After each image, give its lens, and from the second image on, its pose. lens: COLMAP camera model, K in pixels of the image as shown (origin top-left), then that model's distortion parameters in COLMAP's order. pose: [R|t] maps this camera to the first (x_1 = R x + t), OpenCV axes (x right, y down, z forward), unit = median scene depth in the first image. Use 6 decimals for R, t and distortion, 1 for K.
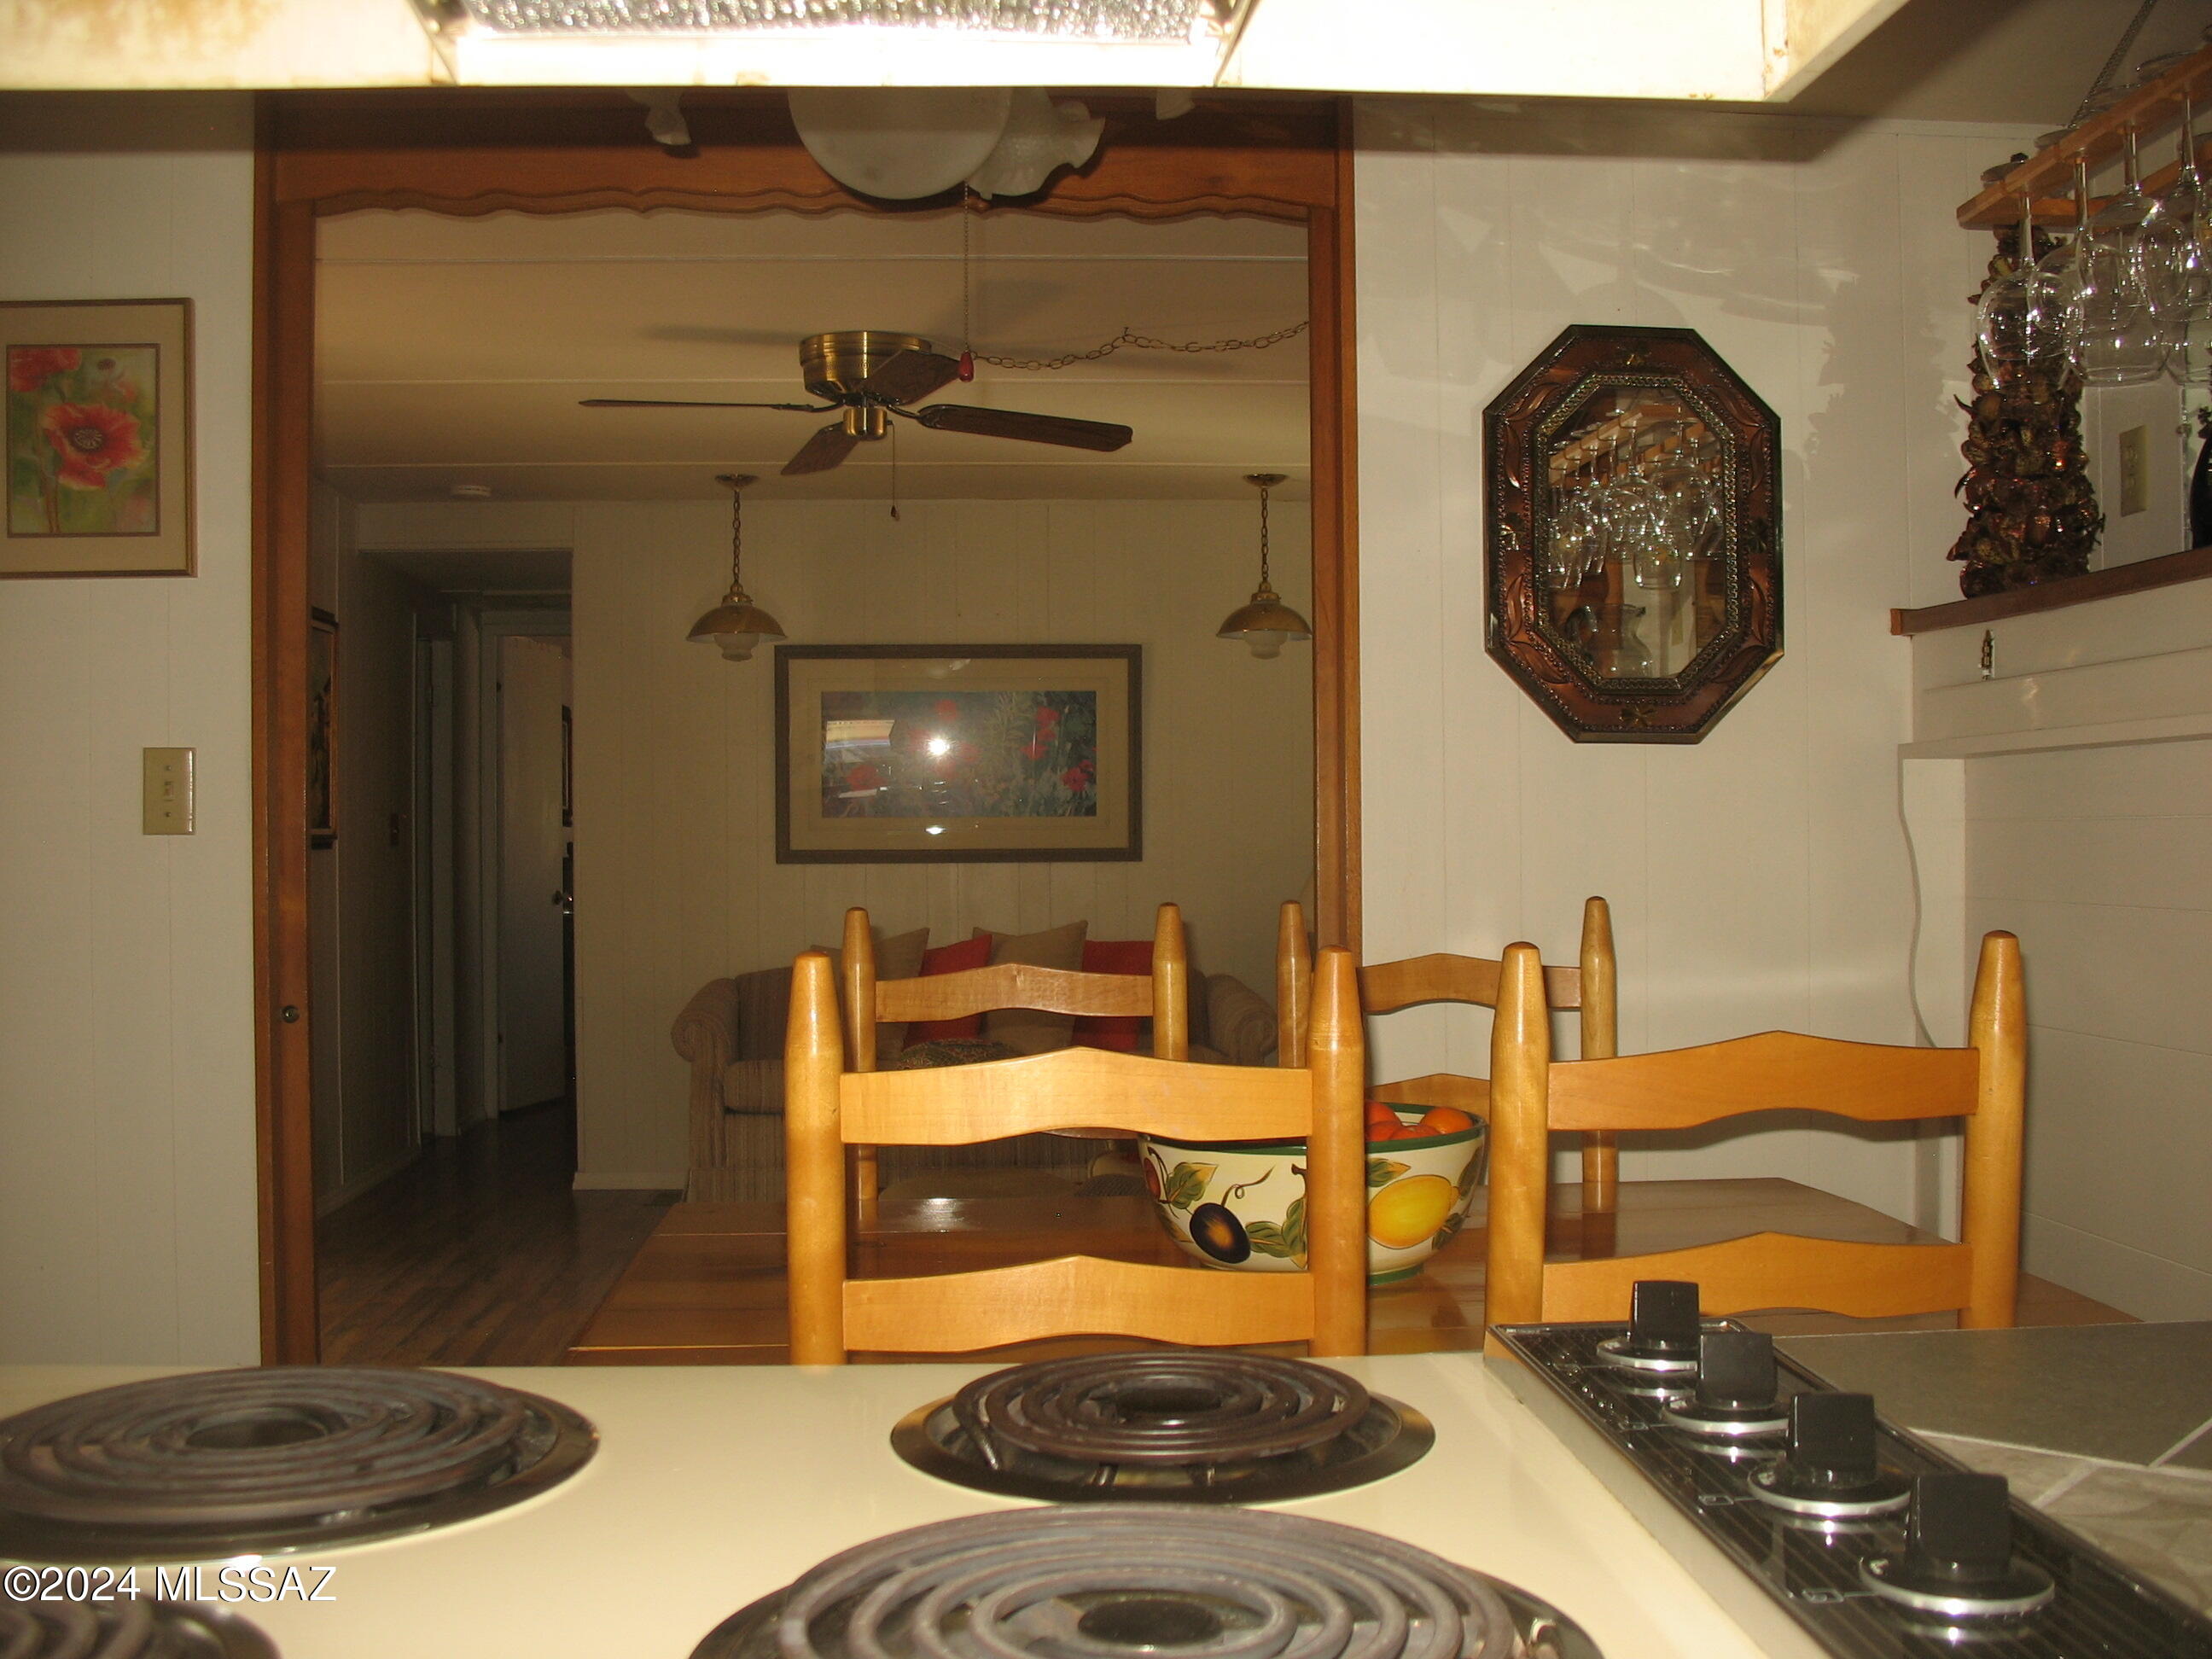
lens RADIAL K [[2277.0, 0, 1106.0], [0, 2277.0, 829.5], [0, 0, 1]] dist [-0.105932, 0.012870]
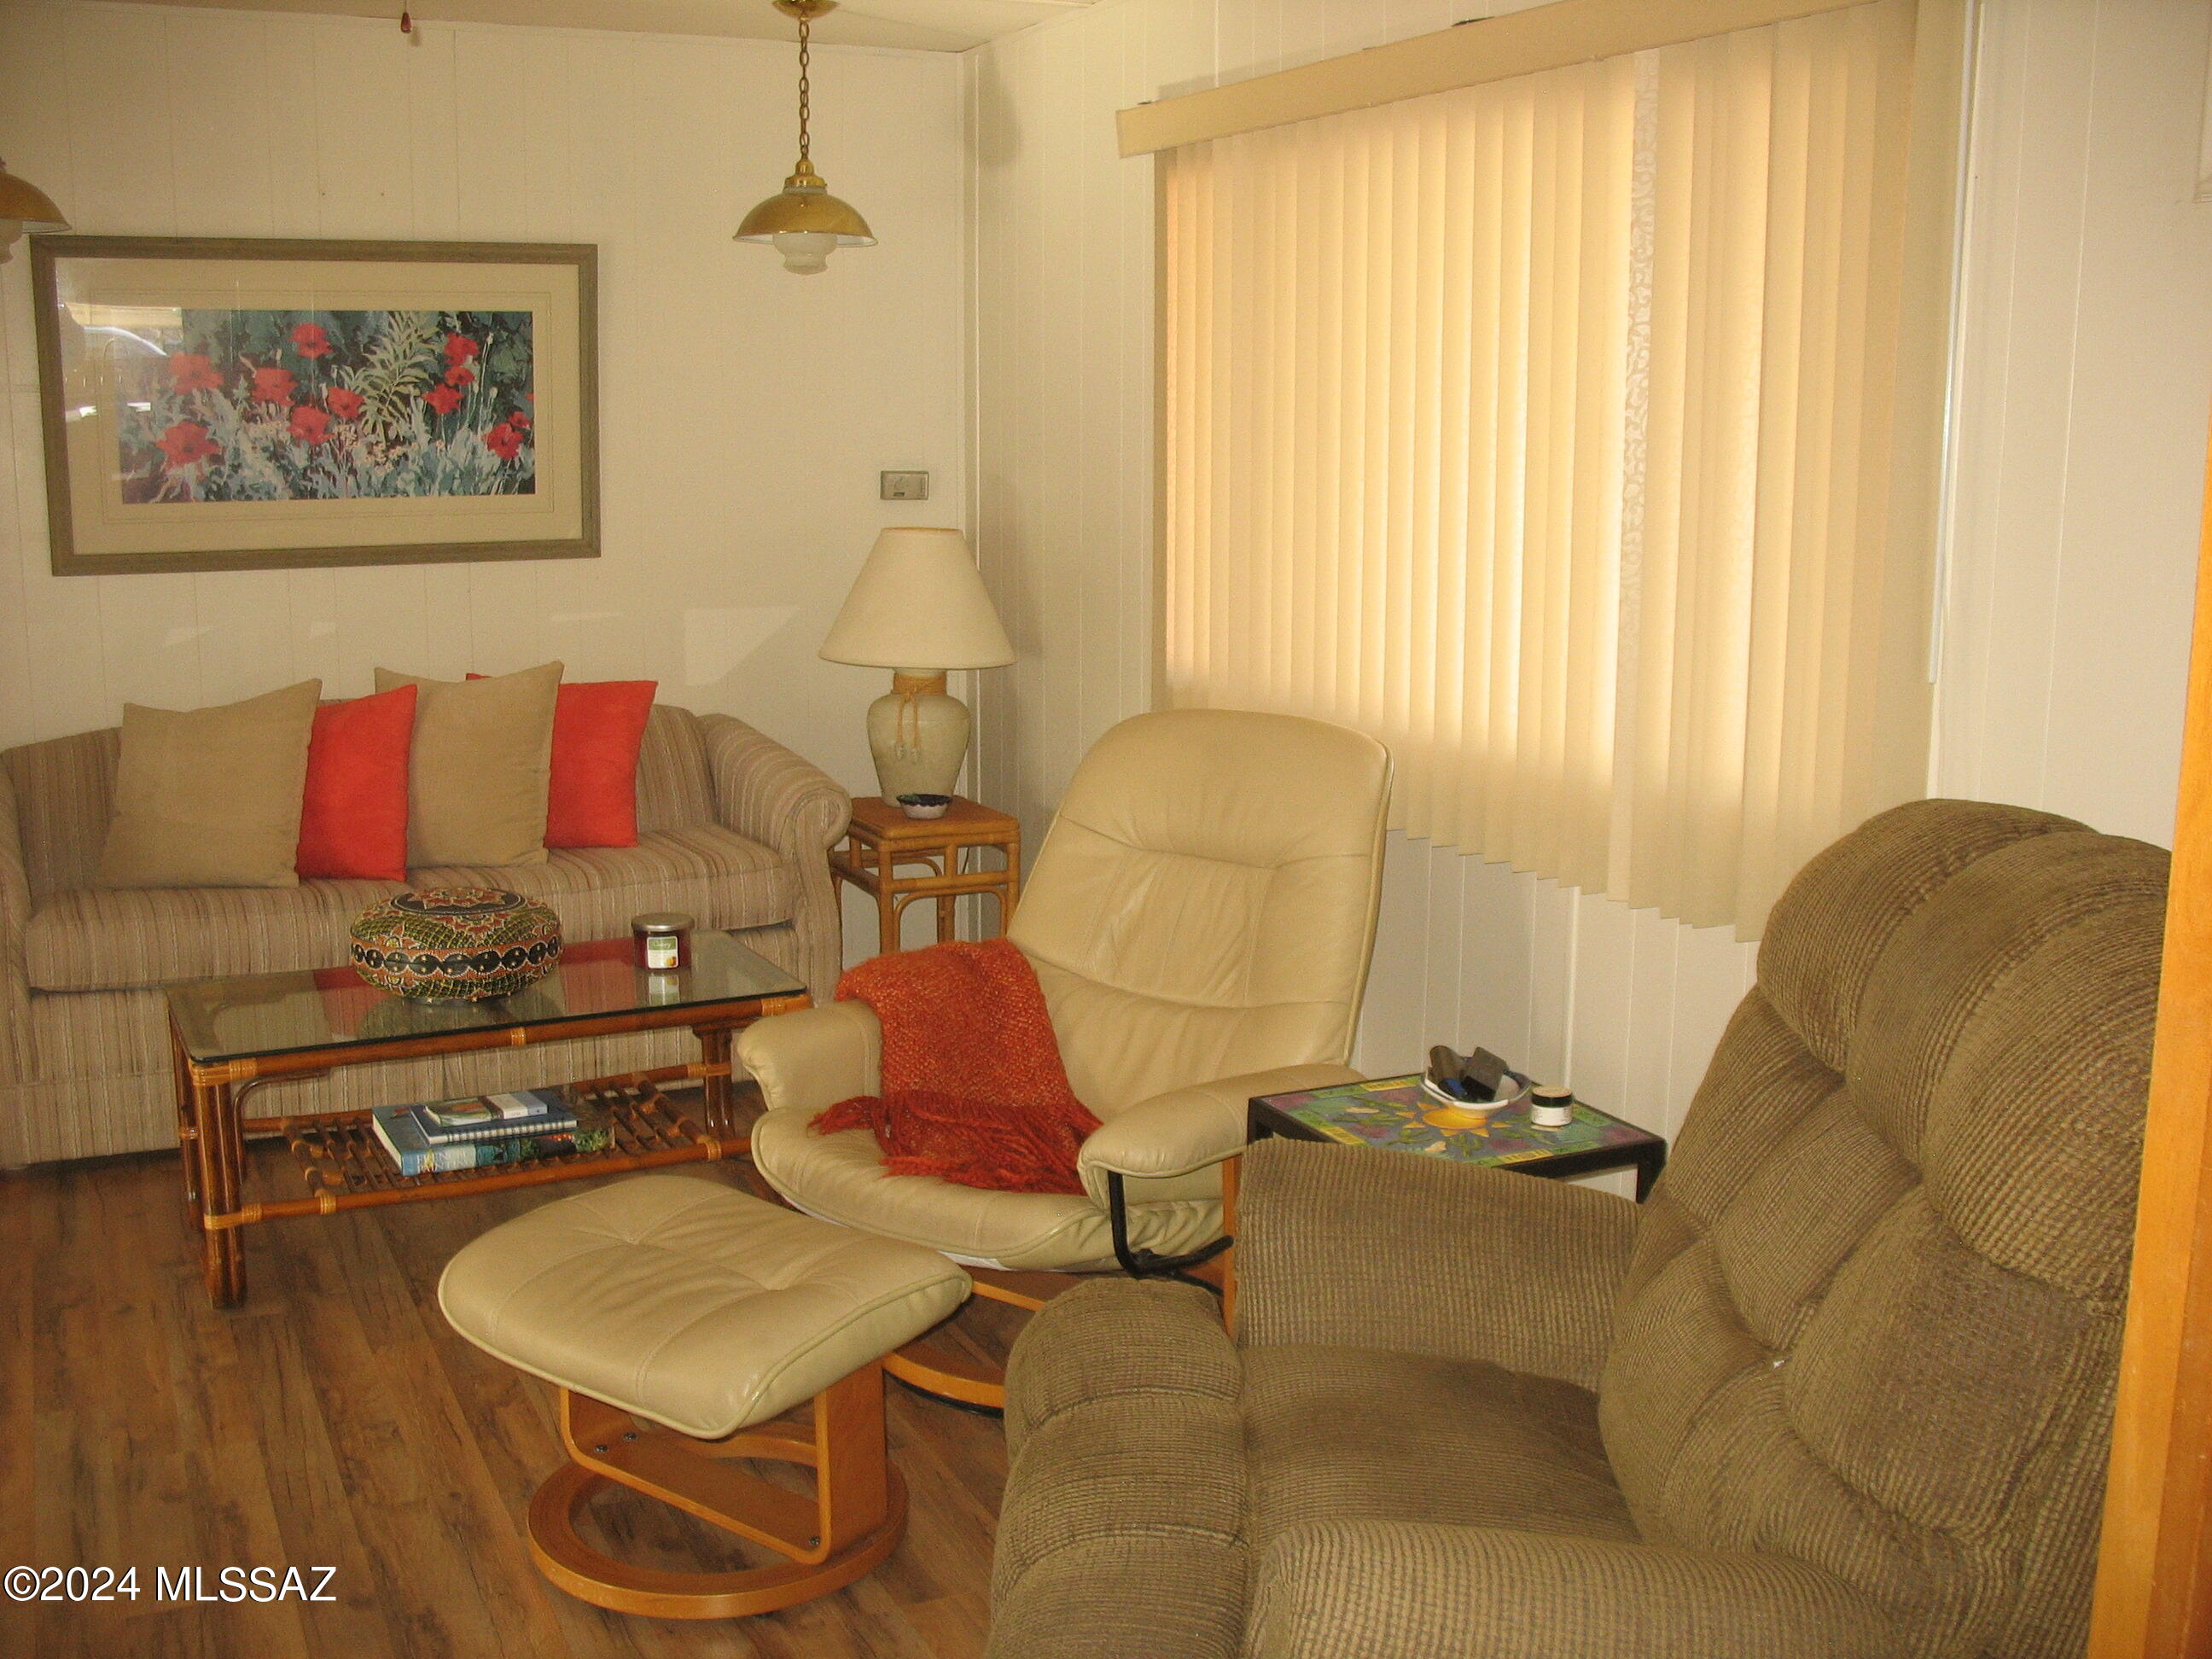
lens RADIAL K [[2277.0, 0, 1106.0], [0, 2277.0, 829.5], [0, 0, 1]] dist [-0.105932, 0.012870]
pose [[0.934042, -0.053998, 0.353058, -0.090749], [-0.011972, 0.983216, 0.182050, -0.032880], [-0.356962, -0.174269, 0.917719, 0.288366]]
